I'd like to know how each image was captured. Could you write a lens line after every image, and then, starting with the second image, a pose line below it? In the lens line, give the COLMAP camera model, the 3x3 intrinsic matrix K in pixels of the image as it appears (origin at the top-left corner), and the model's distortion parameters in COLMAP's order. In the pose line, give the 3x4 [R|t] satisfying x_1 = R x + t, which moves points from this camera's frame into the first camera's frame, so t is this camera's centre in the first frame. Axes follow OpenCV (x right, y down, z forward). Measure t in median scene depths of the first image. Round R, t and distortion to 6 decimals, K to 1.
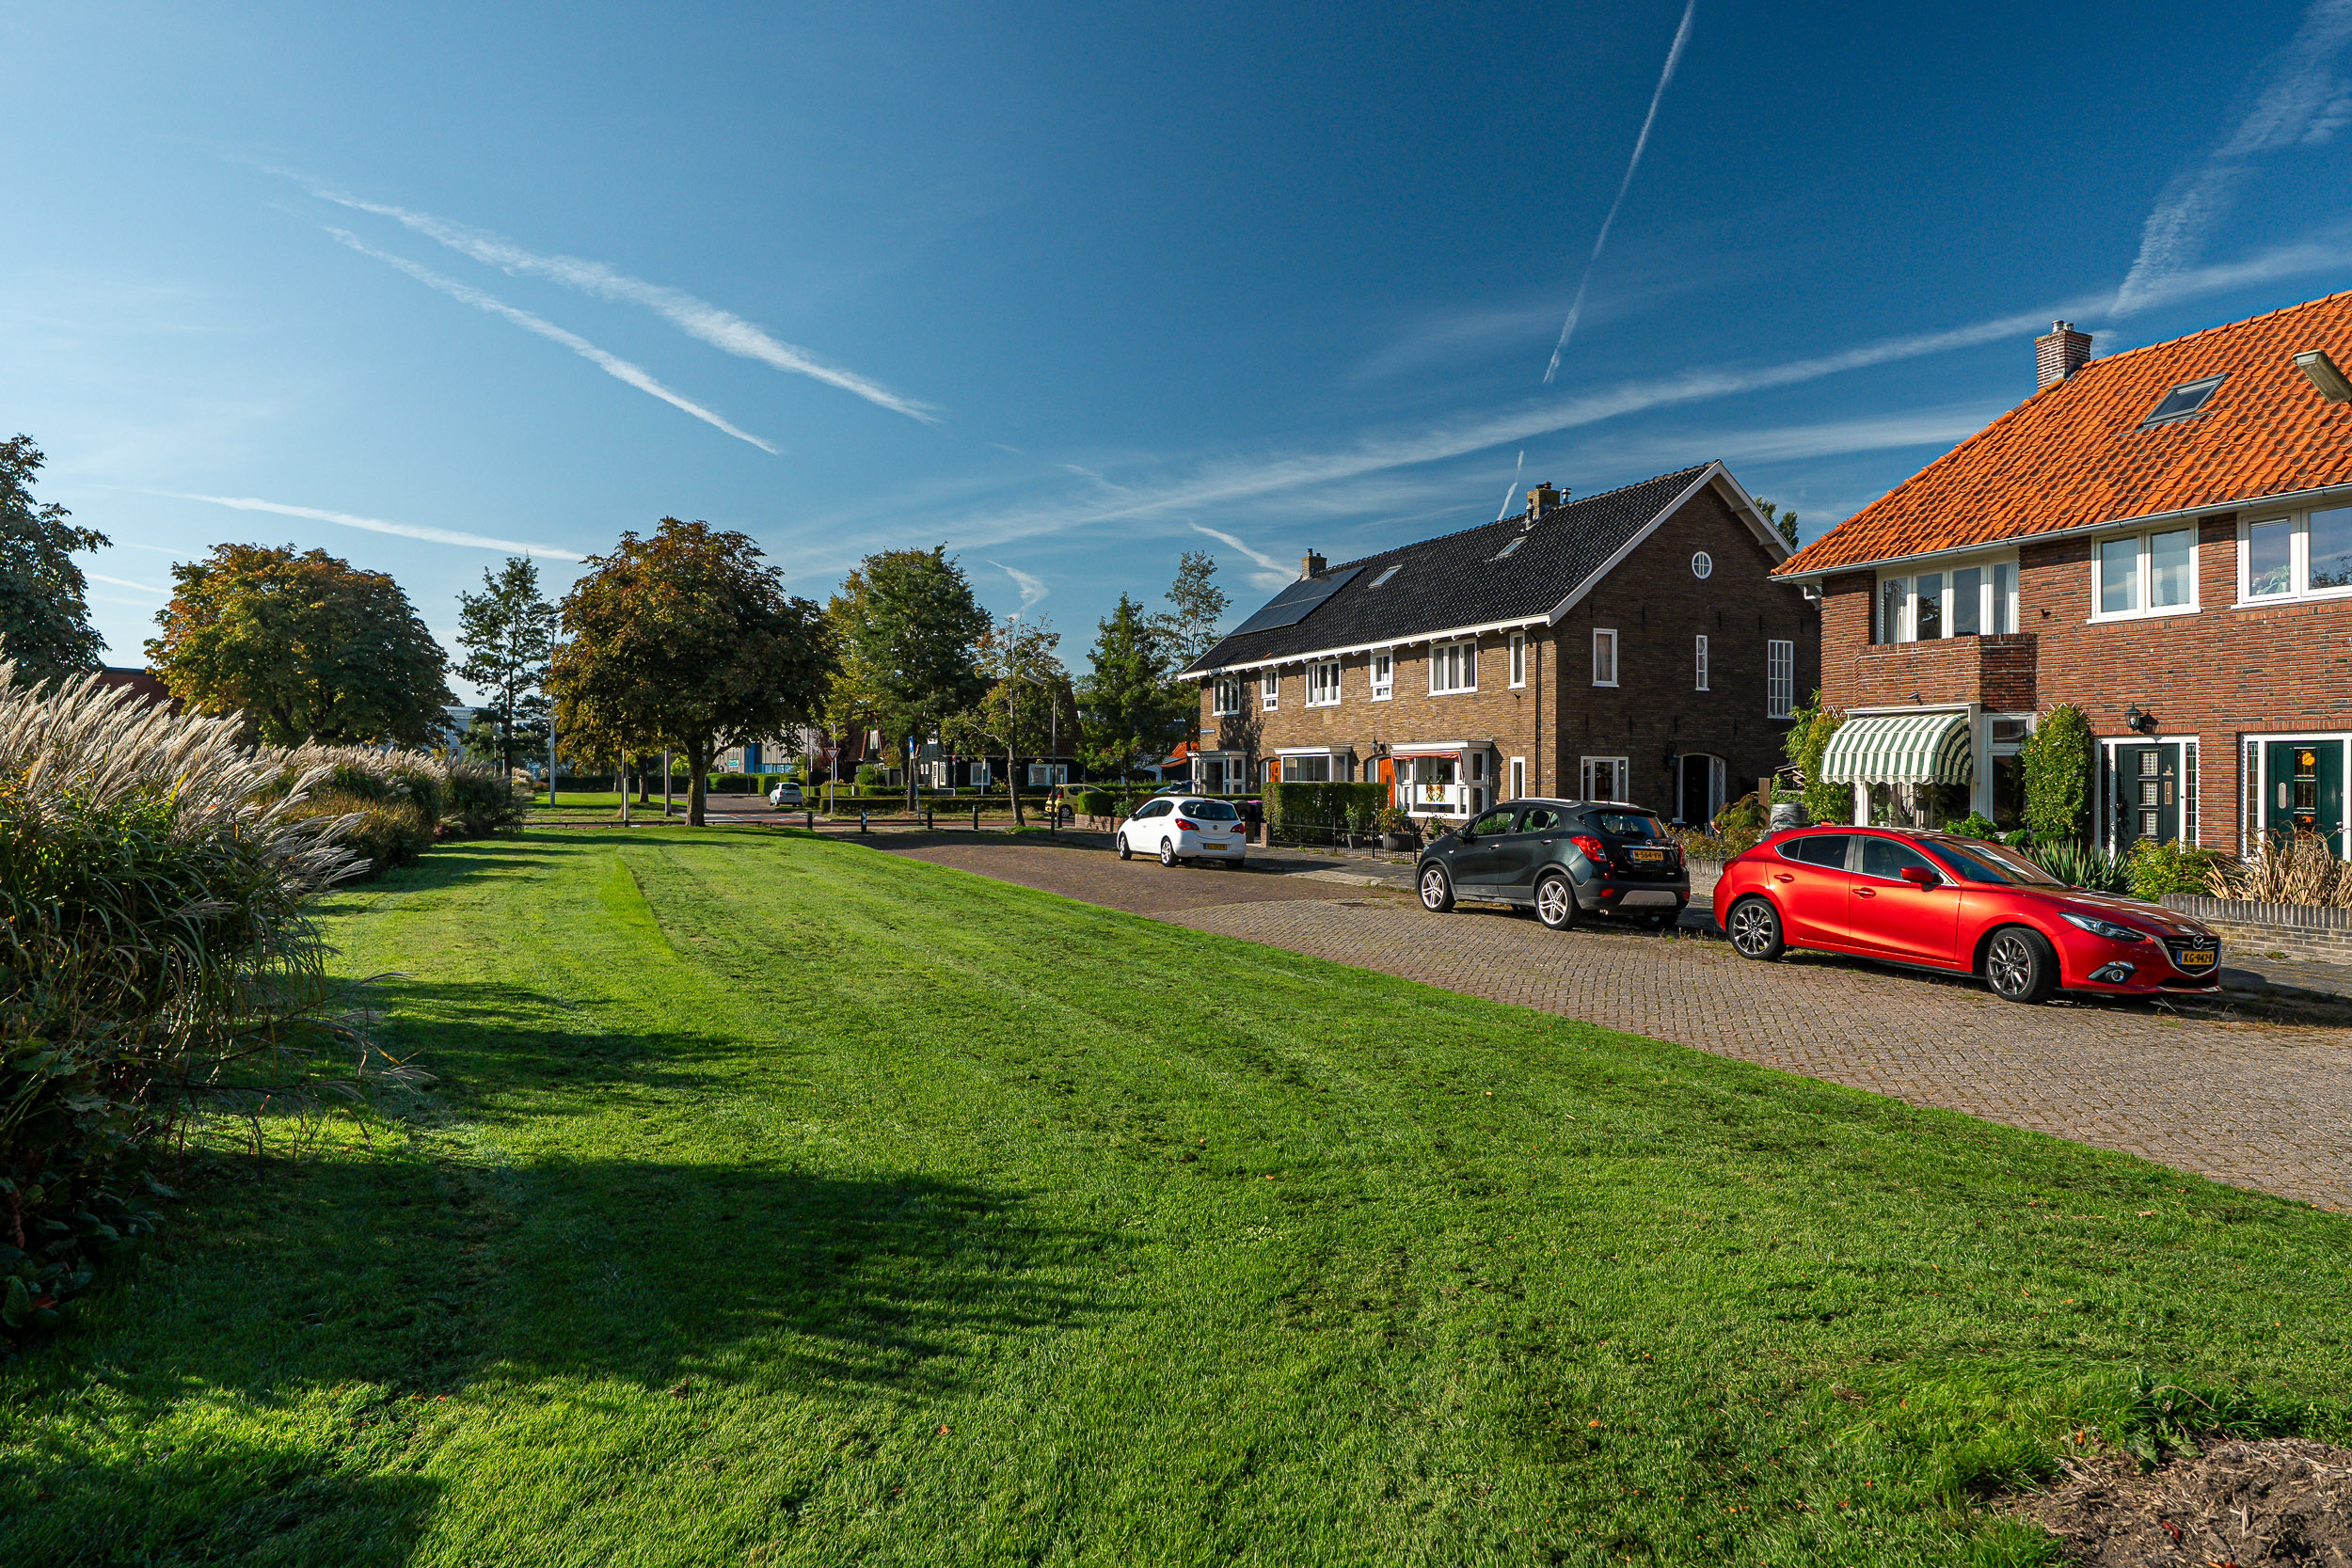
lens RADIAL K [[1333.4, 0, 1175.9], [0, 1333.4, 784.7], [0, 0, 1]] dist [-0.000258, -0.000048]
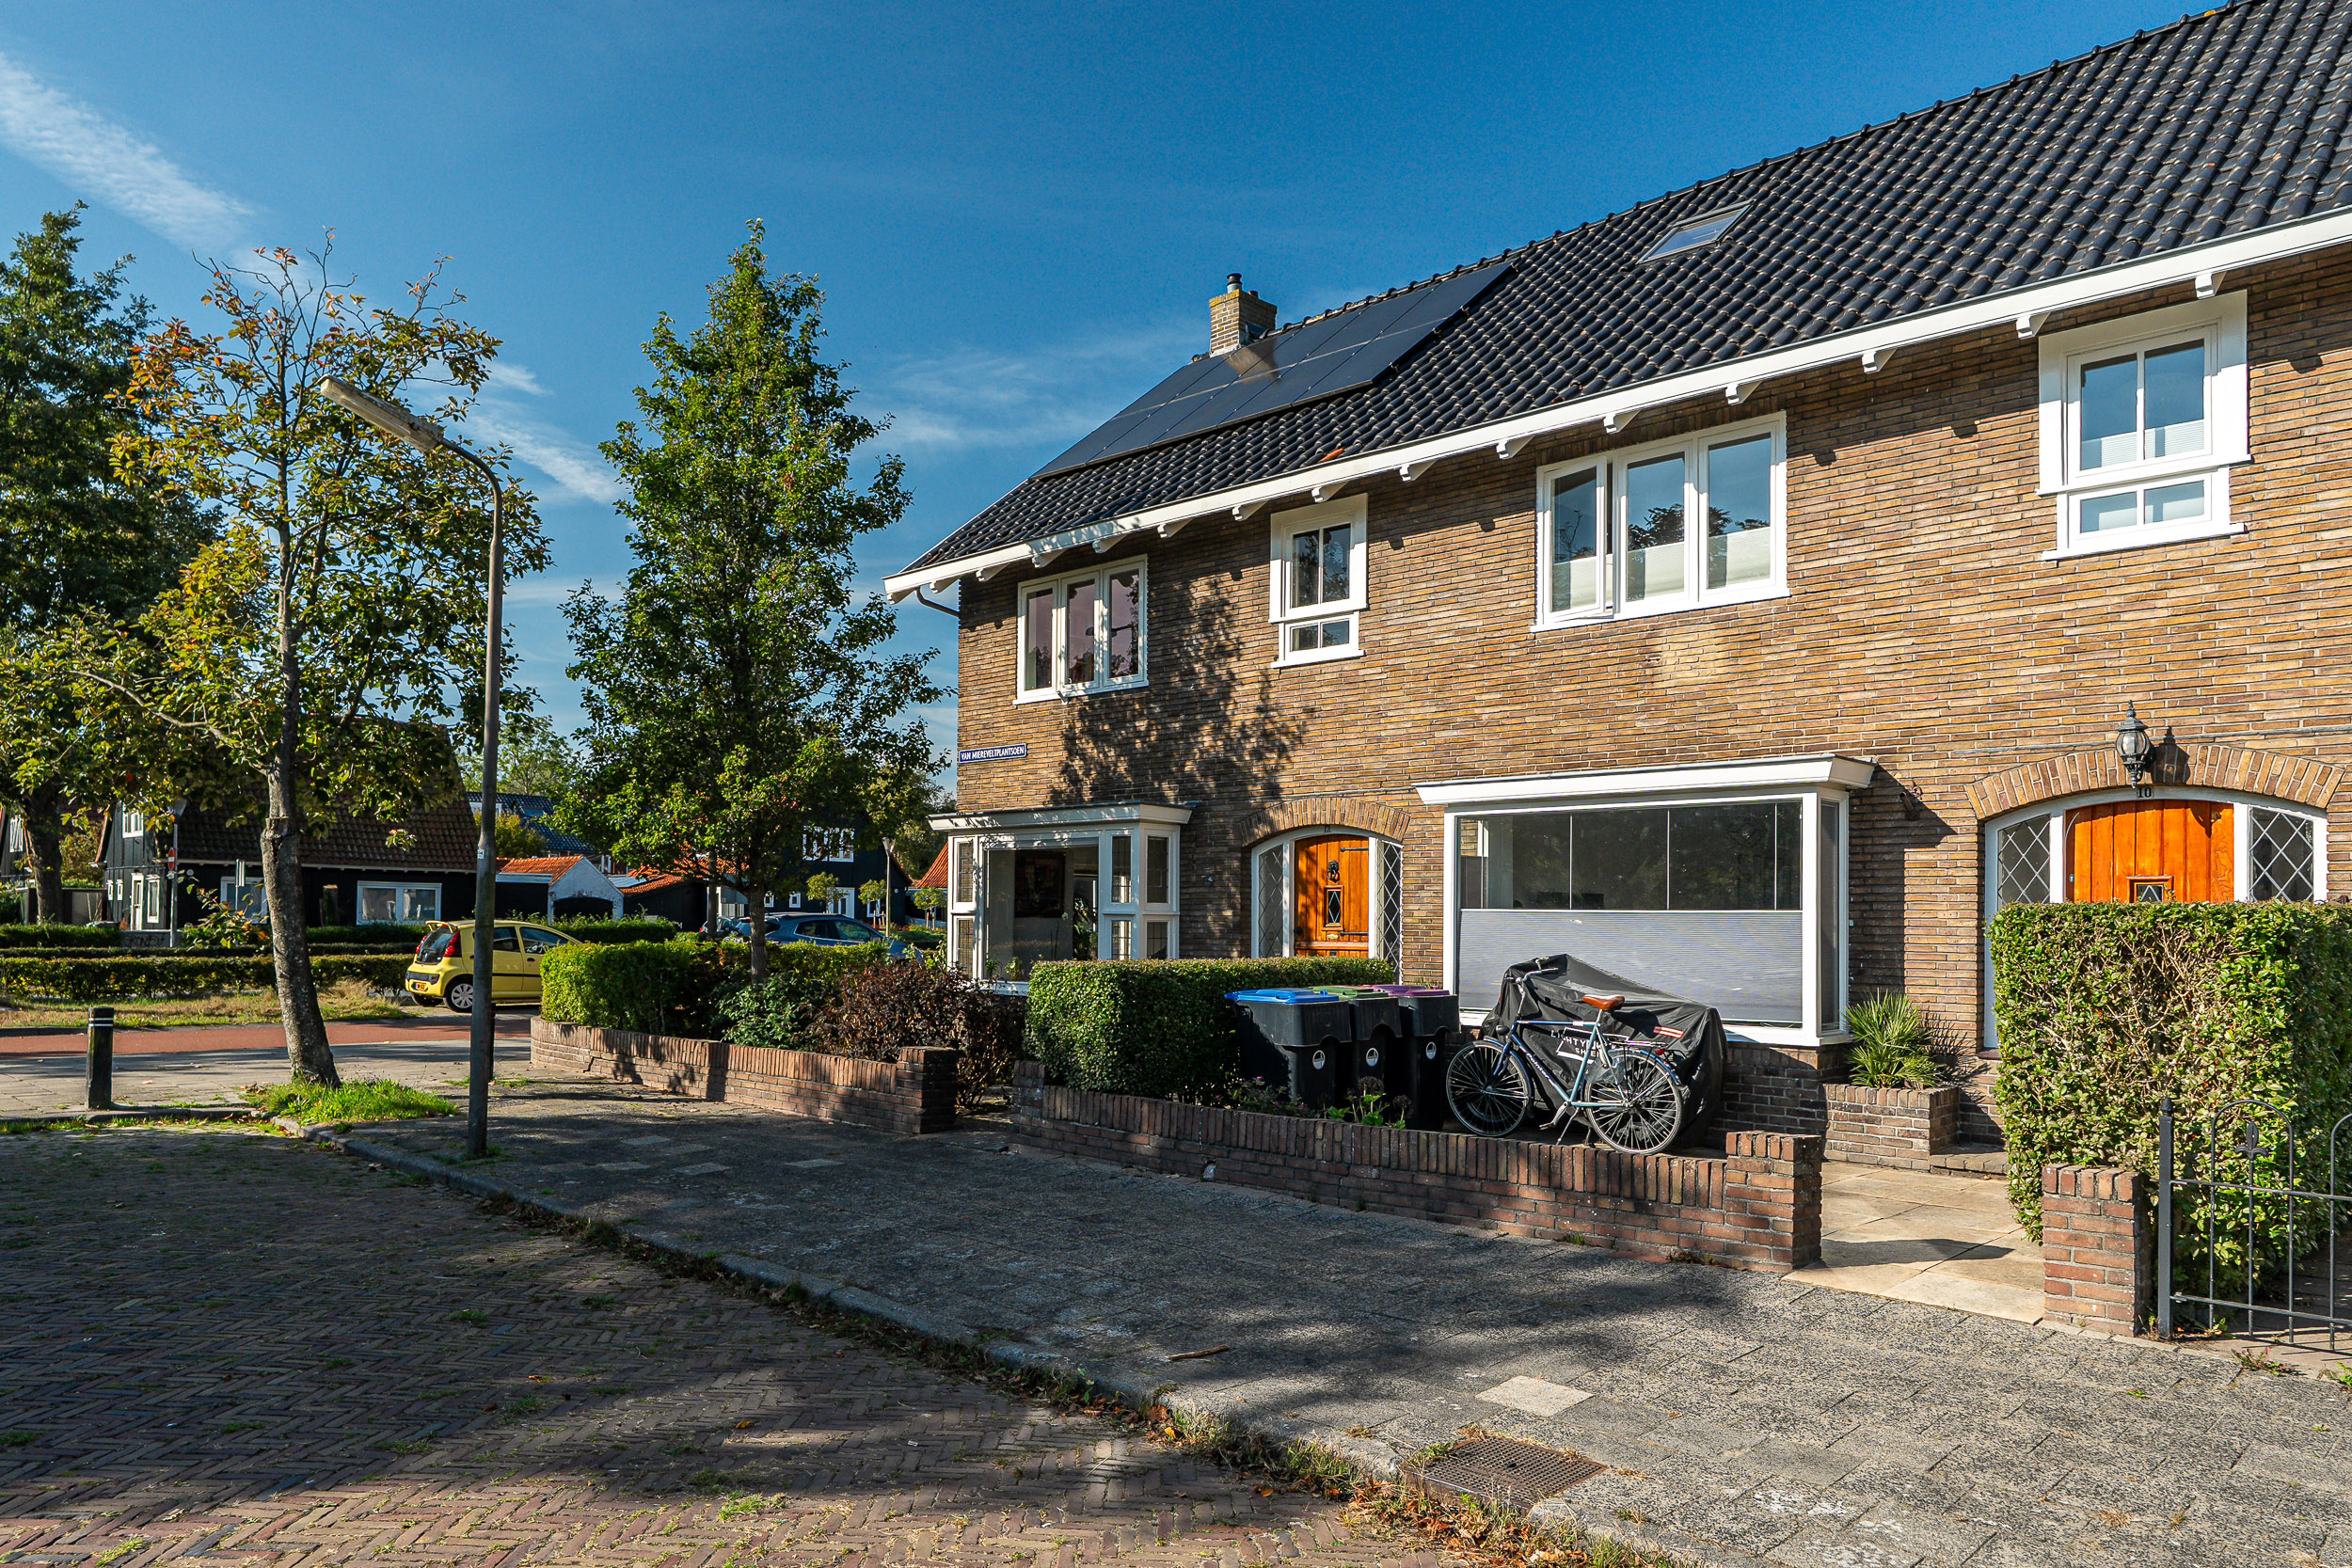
lens RADIAL K [[1557.3, 0, 1171.8], [0, 1557.3, 901.3], [0, 0, 1]] dist [0.010562, 0.005600]
pose [[0.931742, 0.007808, 0.363038, -0.082299], [-0.002478, 0.999882, -0.015146, 0.000537], [-0.363114, 0.013213, 0.931651, 0.739210]]
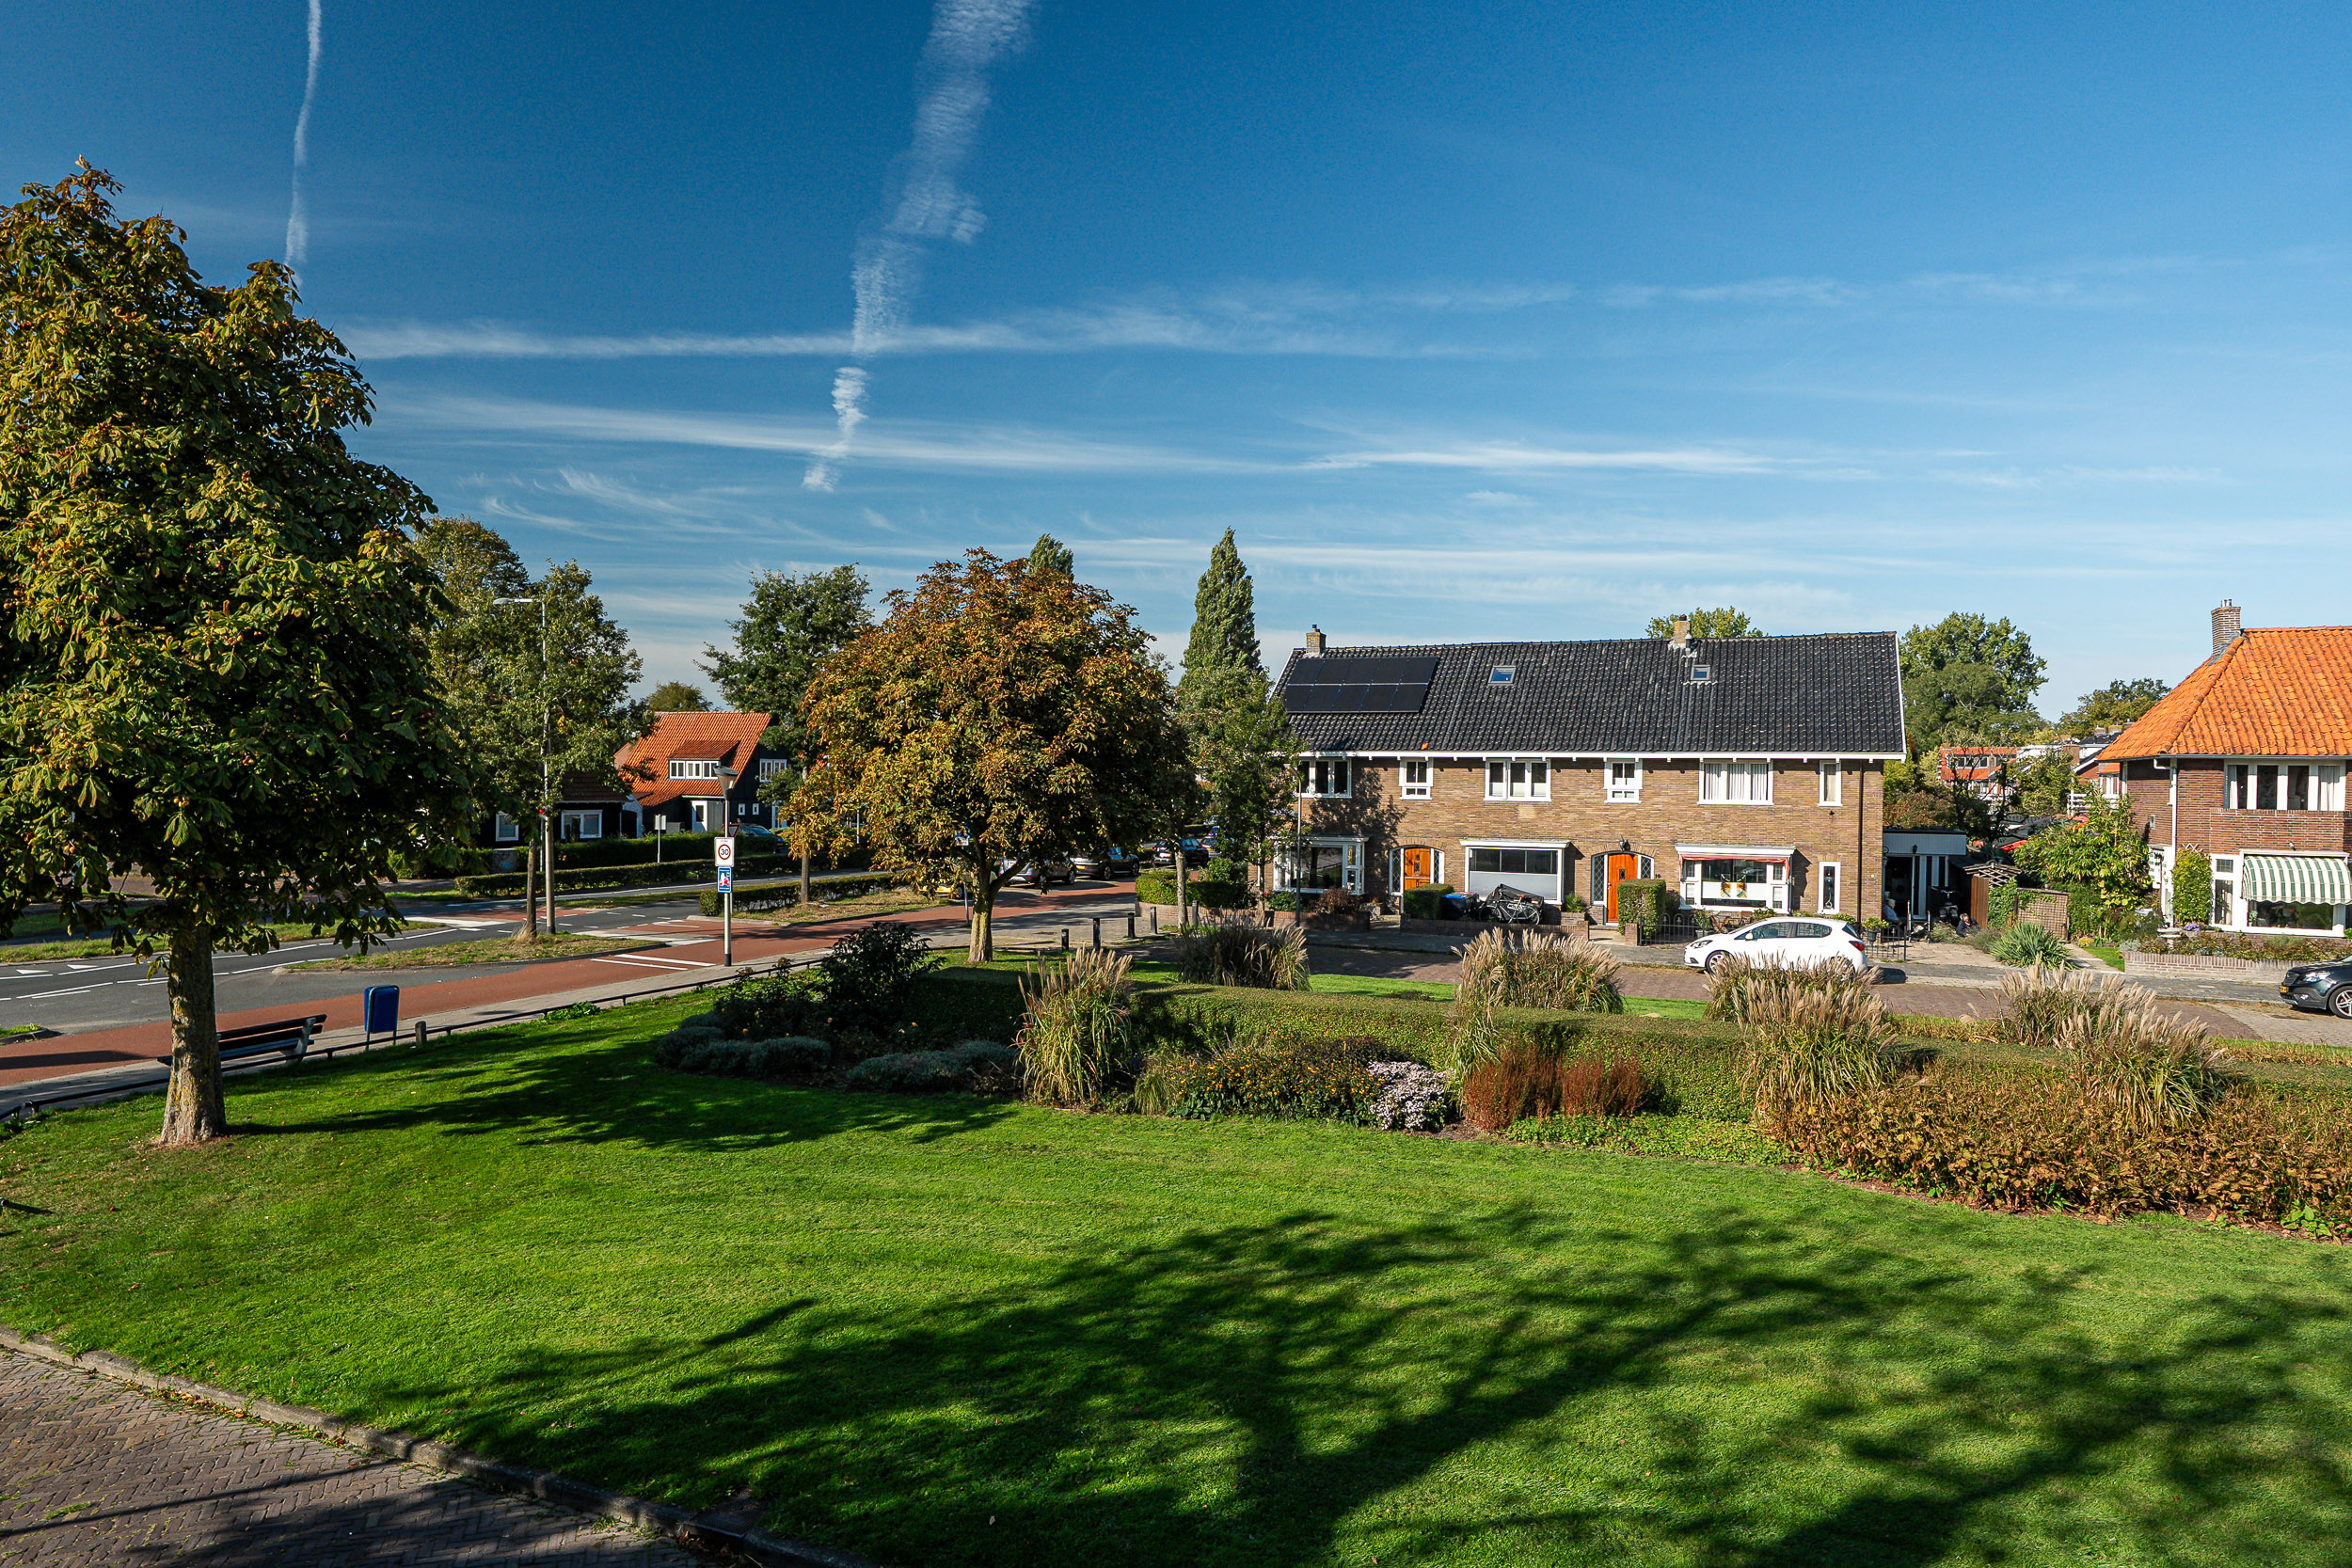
lens RADIAL K [[1432.8, 0, 1176.8], [0, 1432.8, 783.7], [0, 0, 1]] dist [-0.000273, 0.000006]
pose [[0.739956, -0.006658, 0.672623, -0.842417], [-0.000436, 0.999946, 0.010378, -0.082946], [-0.672655, -0.007973, 0.739913, 0.329043]]
